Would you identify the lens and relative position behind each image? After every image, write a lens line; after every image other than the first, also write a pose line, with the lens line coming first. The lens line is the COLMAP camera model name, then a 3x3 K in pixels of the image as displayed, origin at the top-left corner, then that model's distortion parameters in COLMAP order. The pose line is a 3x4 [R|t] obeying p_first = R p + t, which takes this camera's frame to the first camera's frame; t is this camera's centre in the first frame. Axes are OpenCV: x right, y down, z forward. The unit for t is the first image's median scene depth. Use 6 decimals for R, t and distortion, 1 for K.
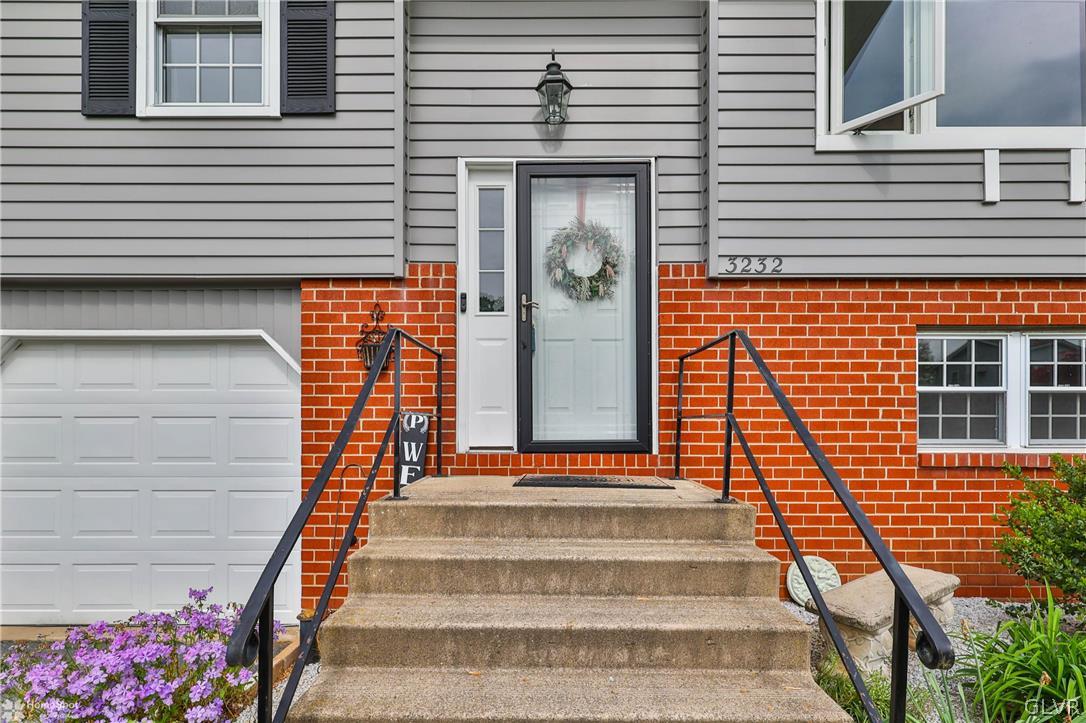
lens RADIAL K [[502.3, 0, 543.3], [0, 502.3, 386.9], [0, 0, 1]] dist [0.000028, -0.000457]
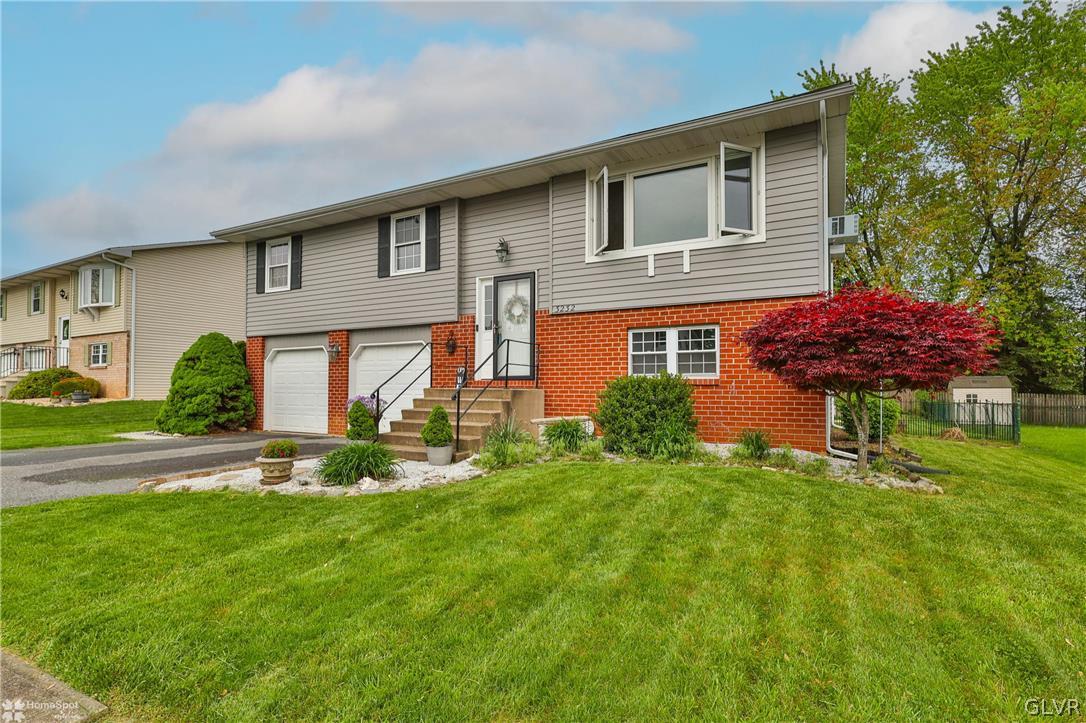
lens RADIAL K [[524.0, 0, 546.7], [0, 524.0, 352.3], [0, 0, 1]] dist [-0.000845, -0.000769]
pose [[0.886672, -0.033008, -0.461220, 1.576566], [0.010037, 0.998588, -0.052169, 0.129302], [0.462291, 0.041627, 0.885751, -1.458640]]
